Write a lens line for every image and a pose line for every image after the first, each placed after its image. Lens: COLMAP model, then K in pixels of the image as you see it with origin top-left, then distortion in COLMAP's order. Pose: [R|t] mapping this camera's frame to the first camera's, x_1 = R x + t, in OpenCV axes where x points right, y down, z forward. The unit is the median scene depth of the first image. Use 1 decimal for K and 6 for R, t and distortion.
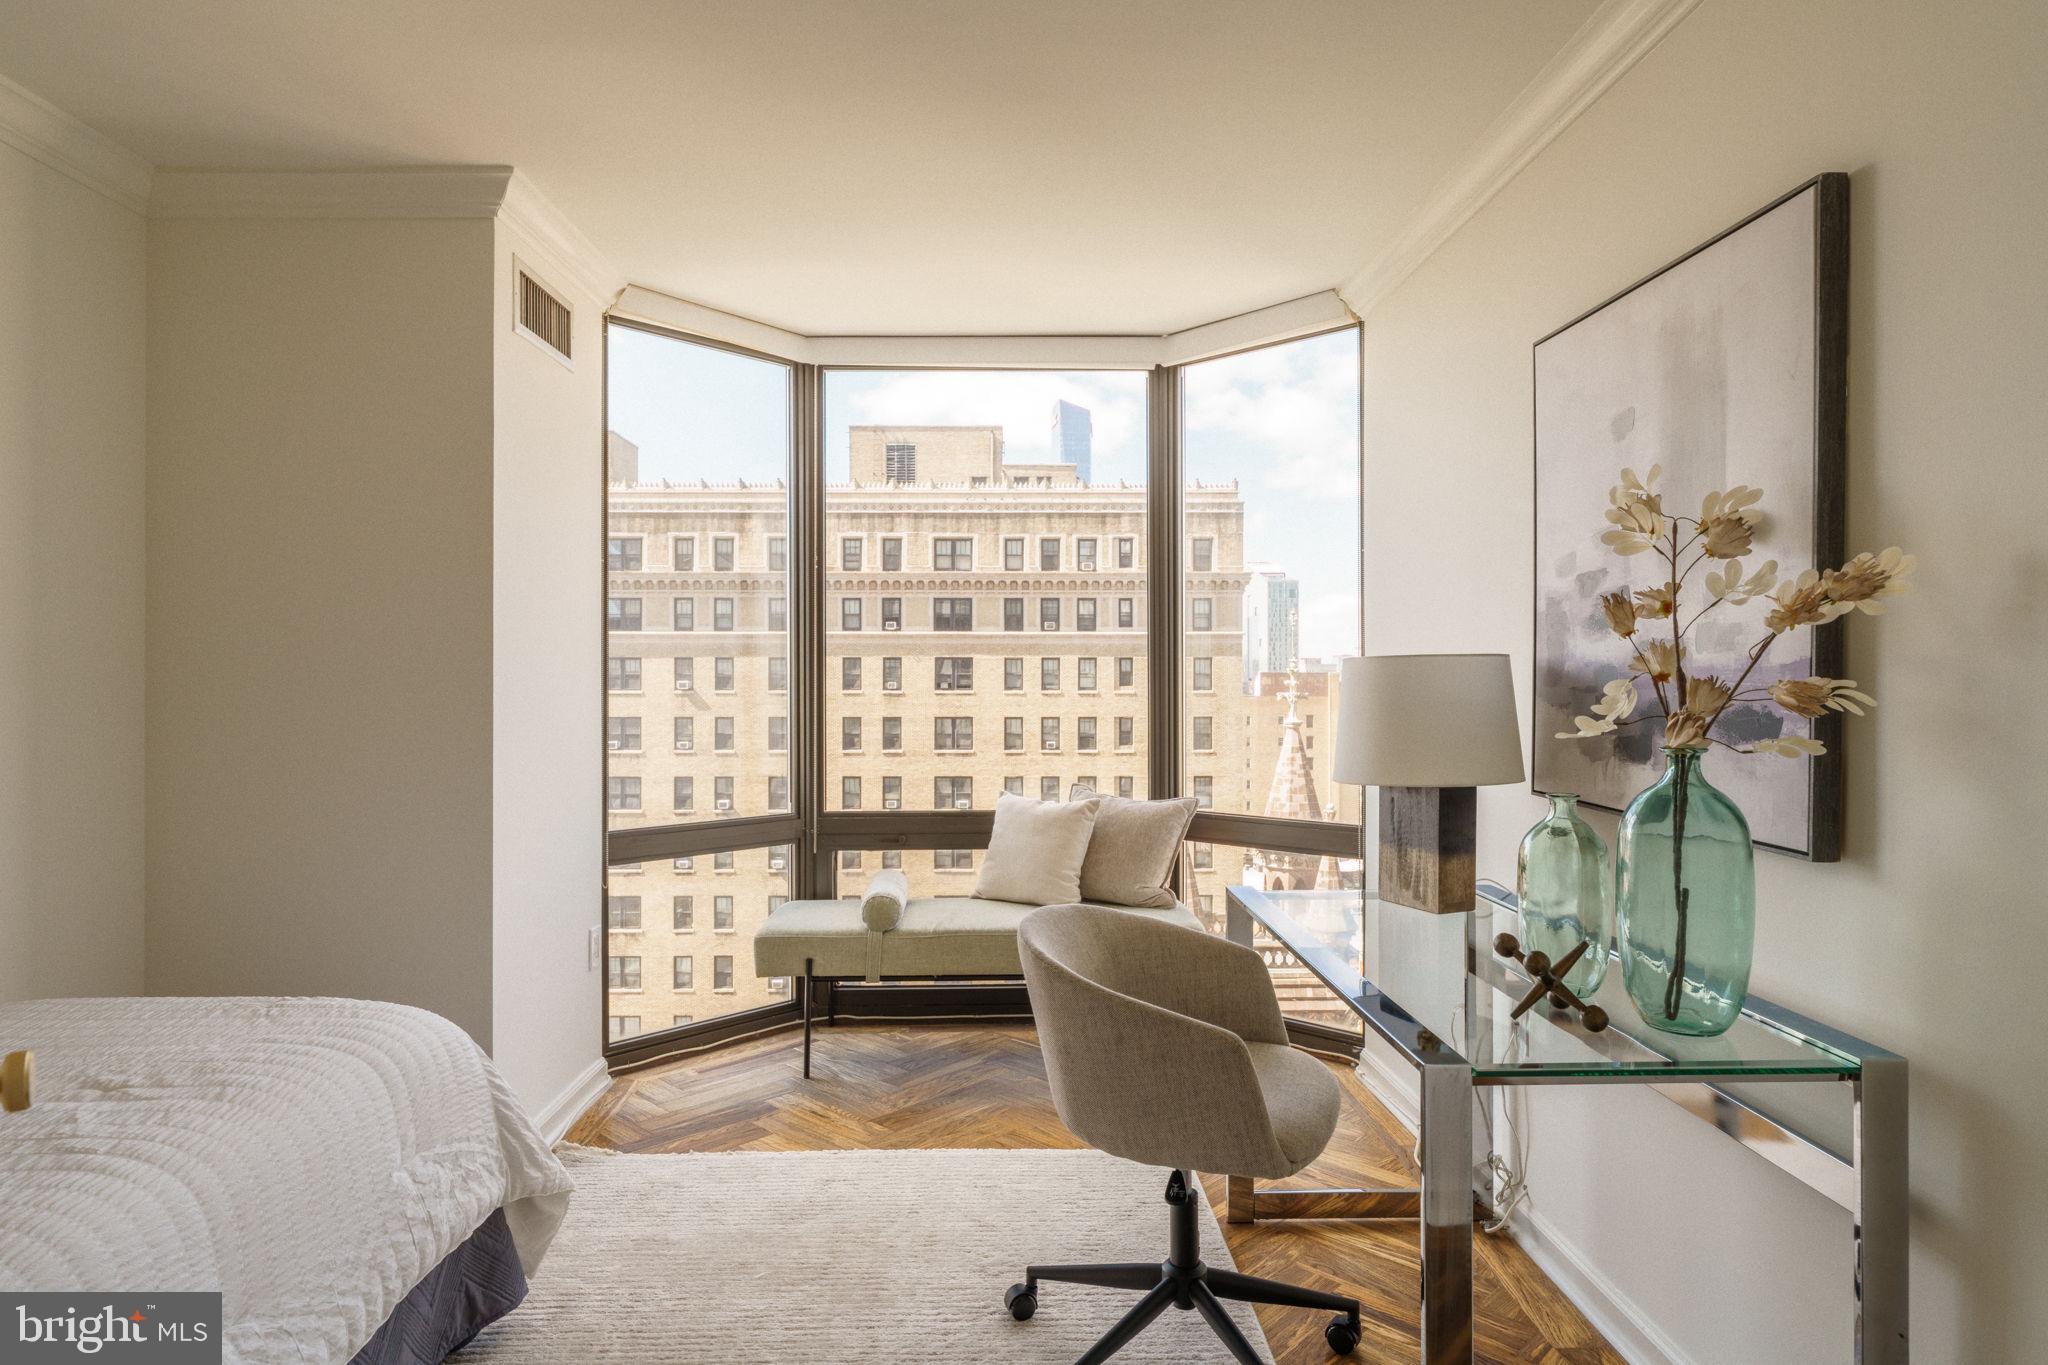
lens RADIAL K [[1319.8, 0, 1023.9], [0, 1319.8, 686.5], [0, 0, 1]] dist [-0.001142, -0.001325]
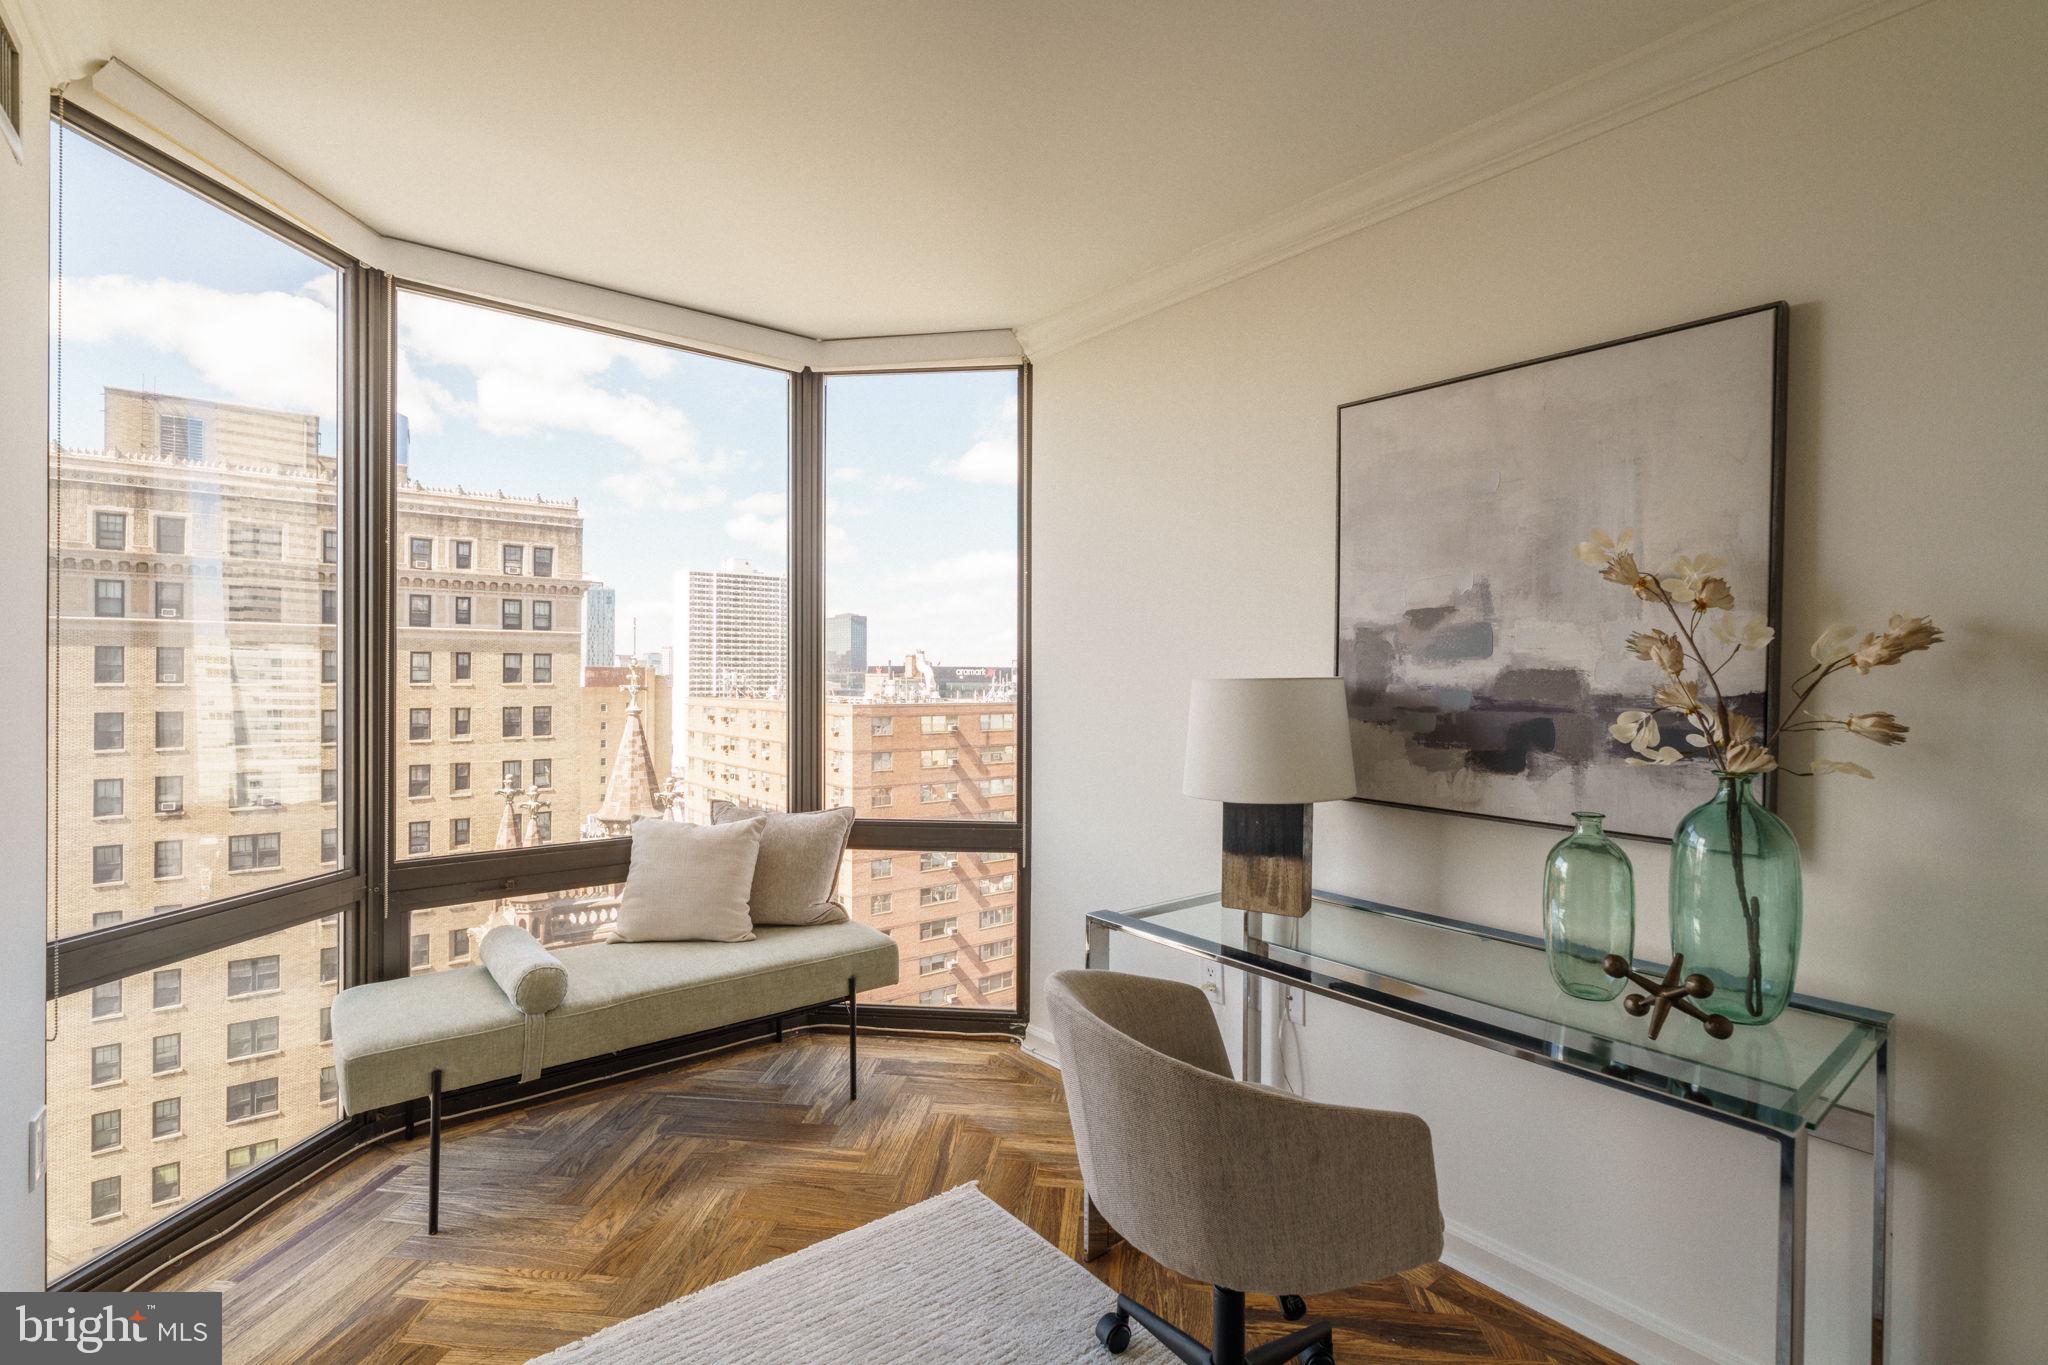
lens RADIAL K [[961.8, 0, 1024.0], [0, 961.8, 682.5], [0, 0, 1]] dist [-0.002299, -0.001155]
pose [[0.769126, -0.000739, 0.639097, -0.226173], [-0.004609, 0.999967, 0.006703, -0.014970], [-0.639080, -0.008101, 0.769097, 0.336726]]
